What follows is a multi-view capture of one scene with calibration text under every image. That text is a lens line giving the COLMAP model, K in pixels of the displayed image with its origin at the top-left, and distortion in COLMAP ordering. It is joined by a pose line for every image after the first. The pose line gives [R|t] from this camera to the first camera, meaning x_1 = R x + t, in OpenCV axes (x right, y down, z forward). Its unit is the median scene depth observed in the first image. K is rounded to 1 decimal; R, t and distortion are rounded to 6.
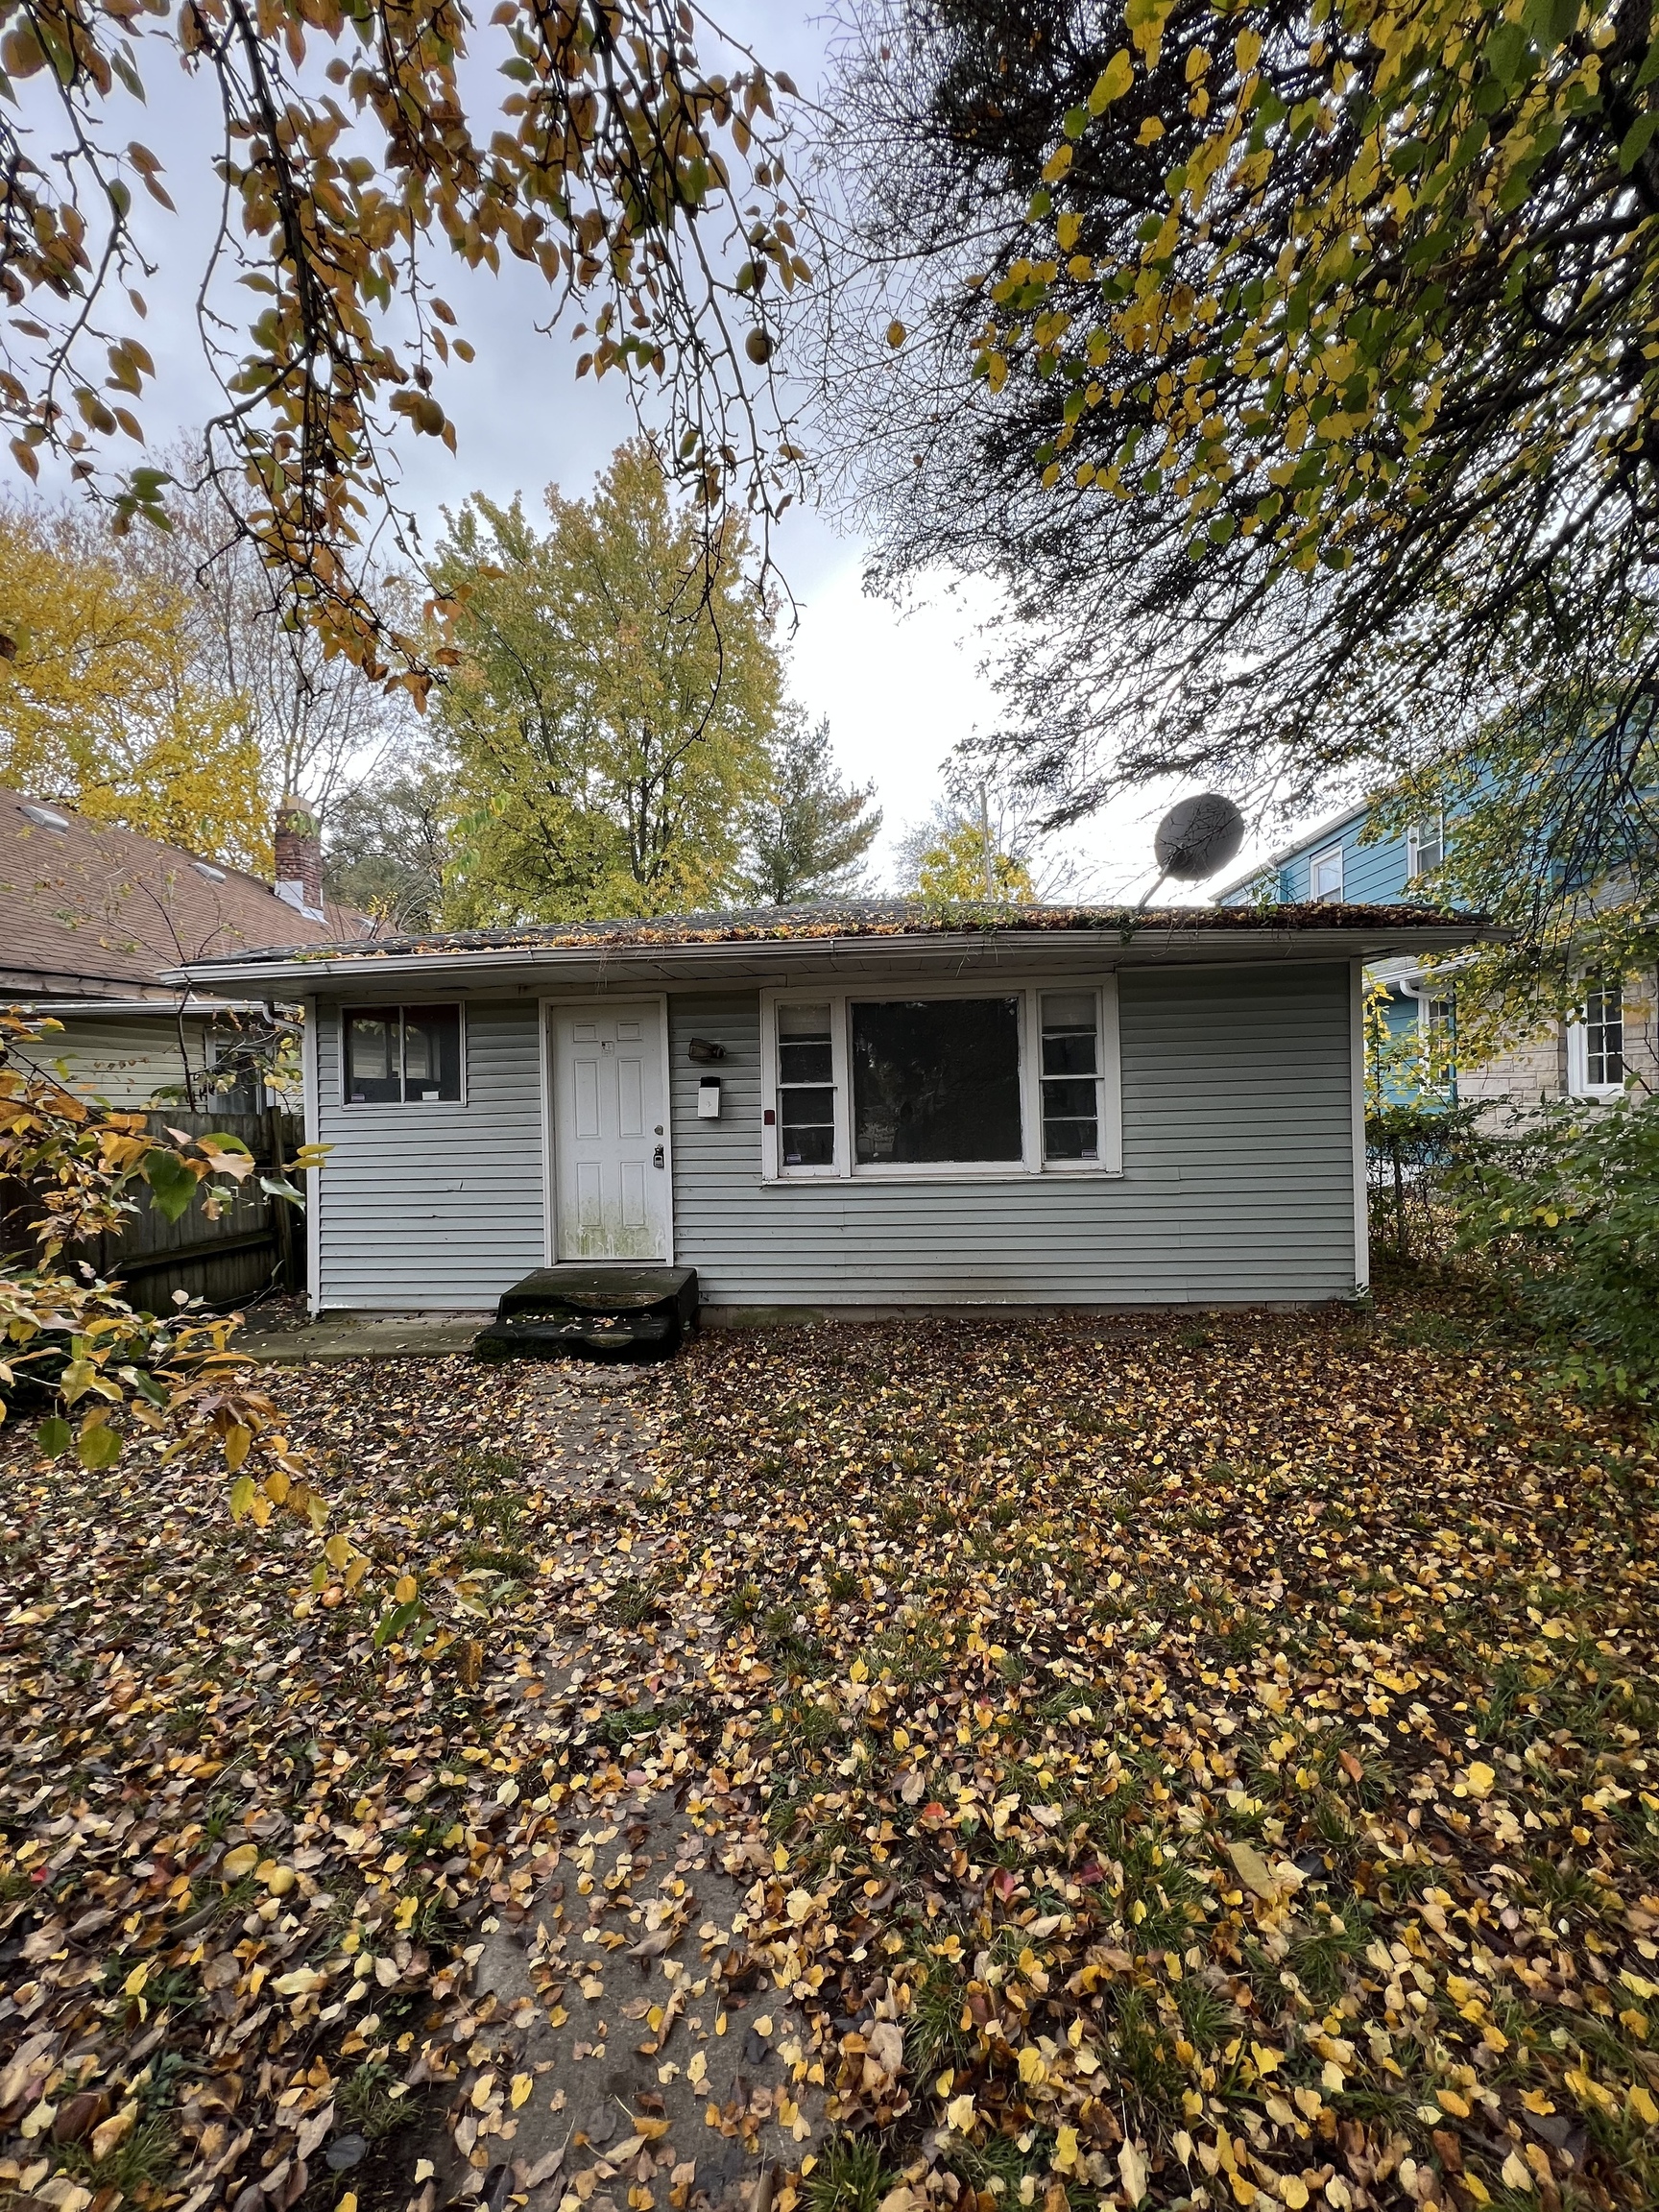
lens RADIAL K [[897.5, 0, 830.5], [0, 897.5, 1110.4], [0, 0, 1]] dist [-0.002203, -0.000005]
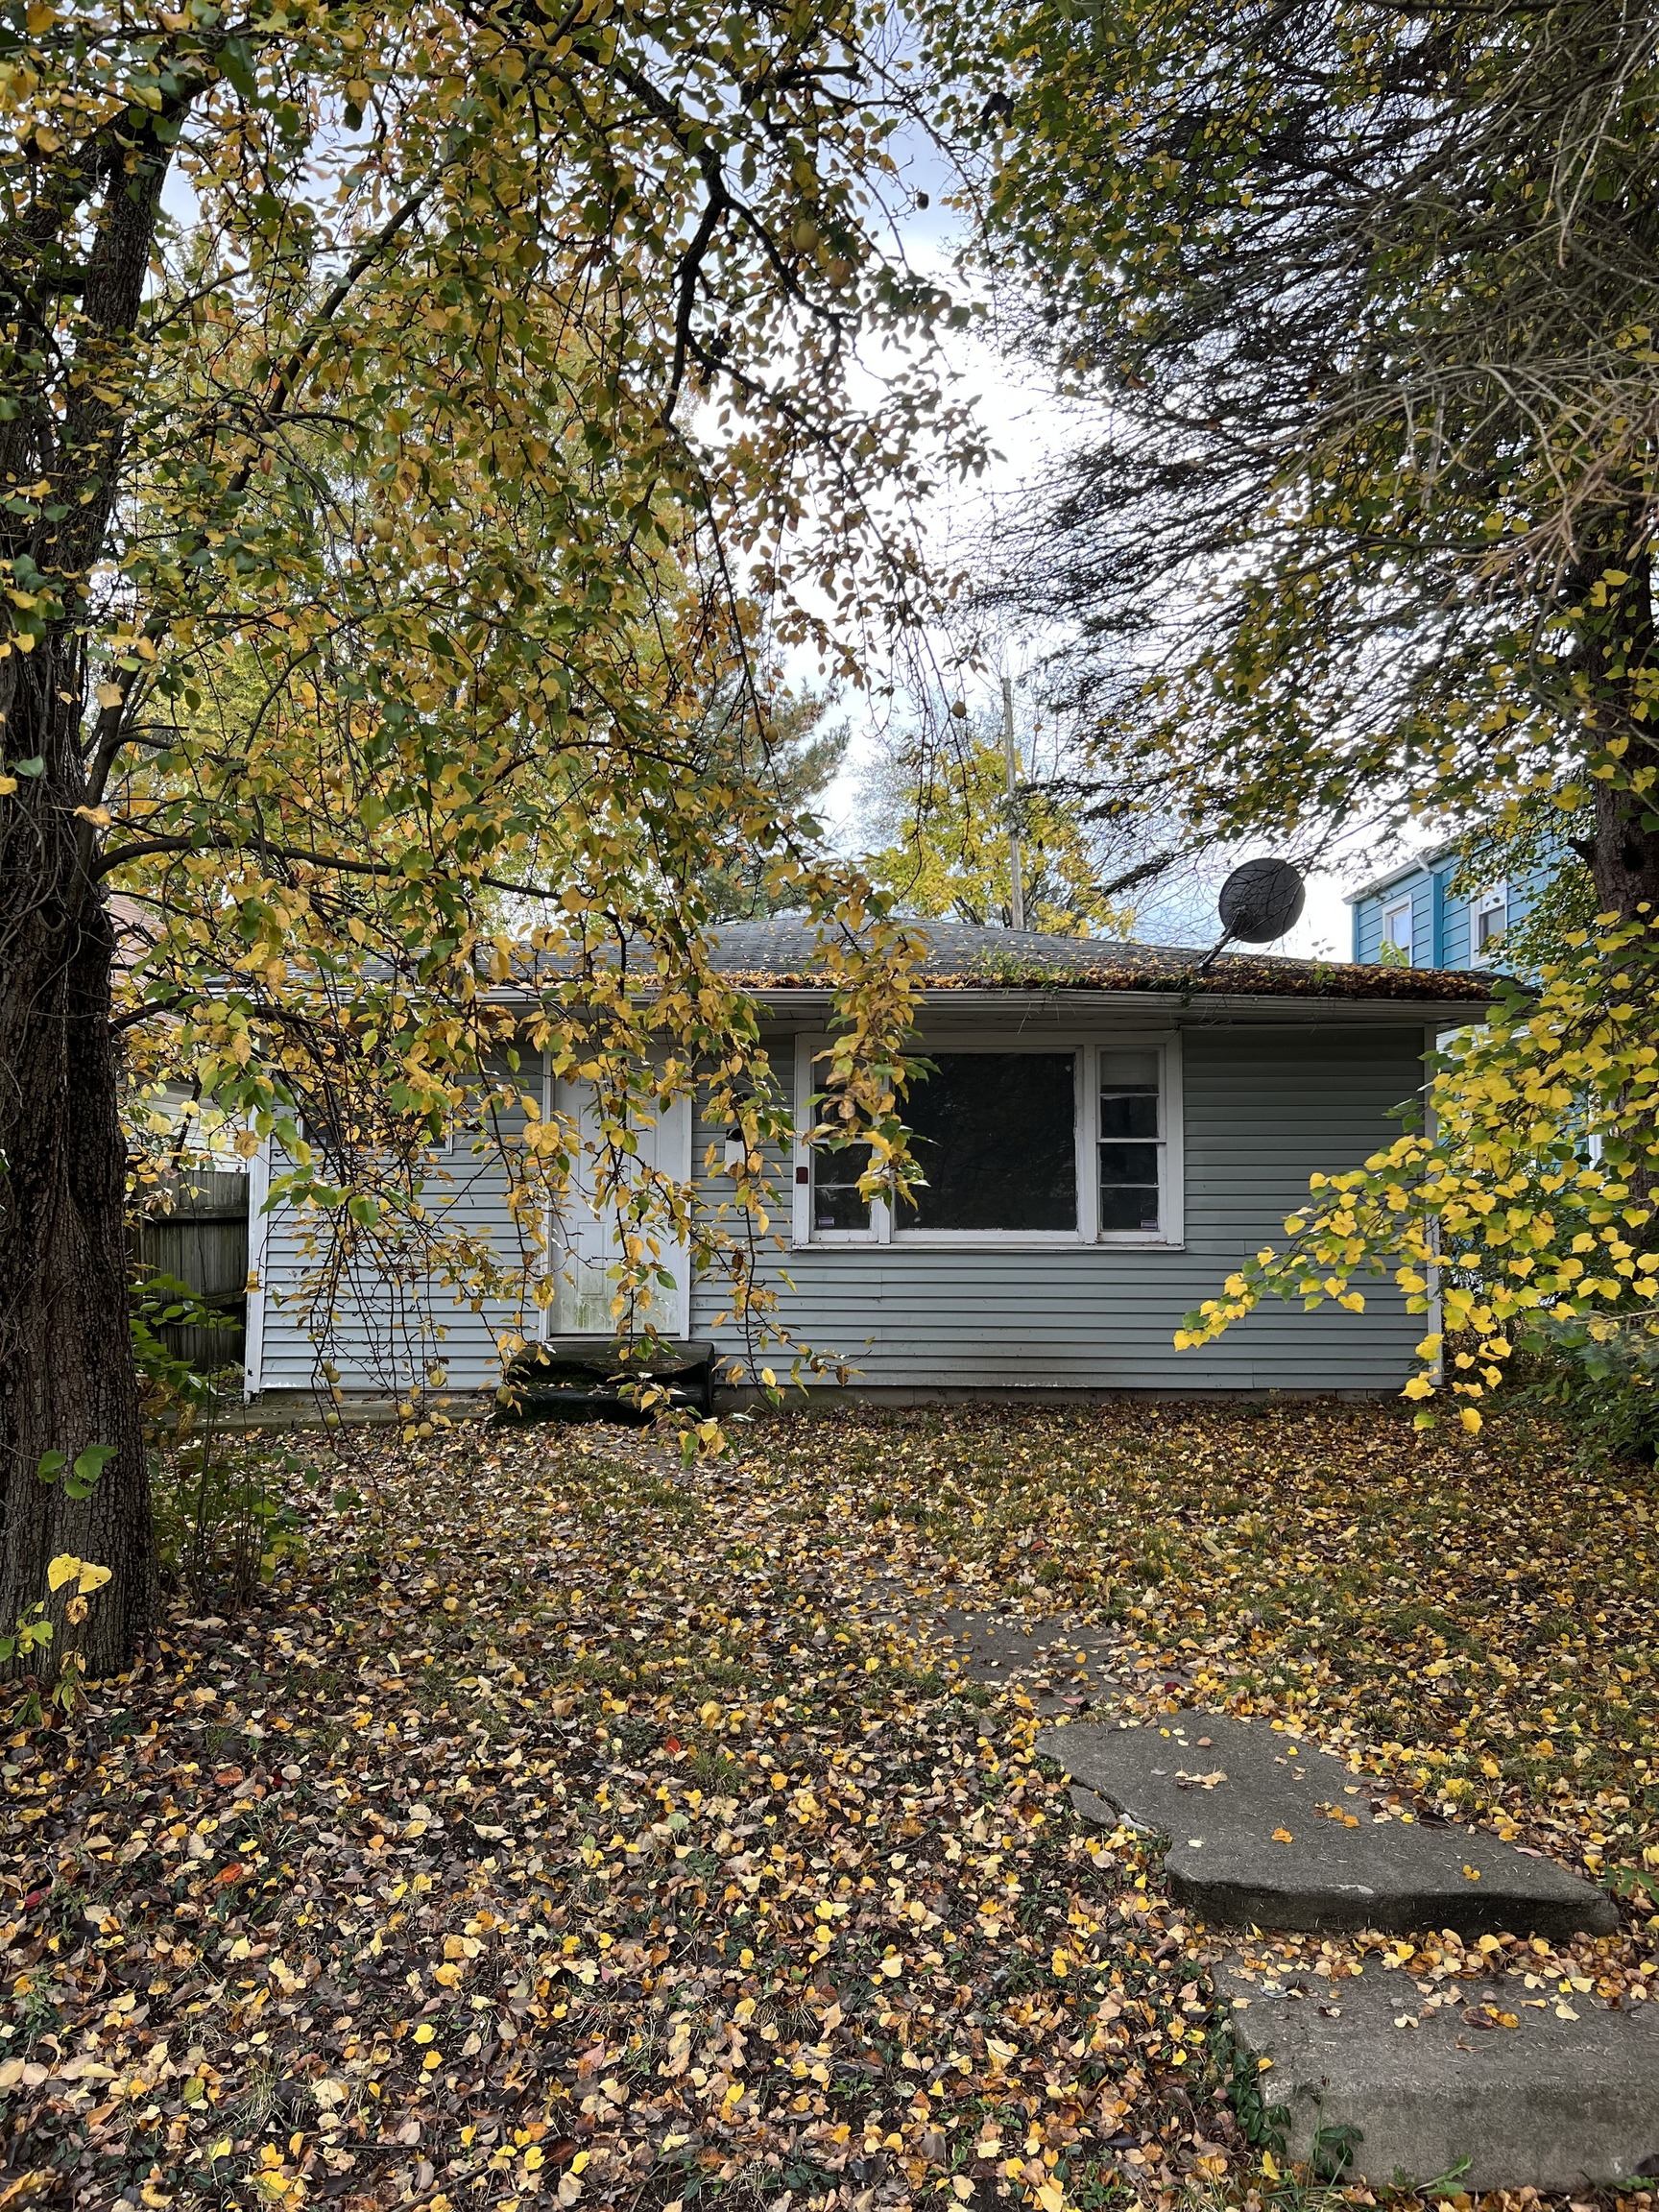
lens RADIAL K [[1675.1, 0, 828.9], [0, 1675.1, 1100.9], [0, 0, 1]] dist [0.013661, 0.000398]
pose [[0.996500, 0.031727, 0.077335, -0.176806], [-0.026443, 0.997306, -0.068416, 0.048521], [-0.079298, 0.066132, 0.994655, -0.696816]]
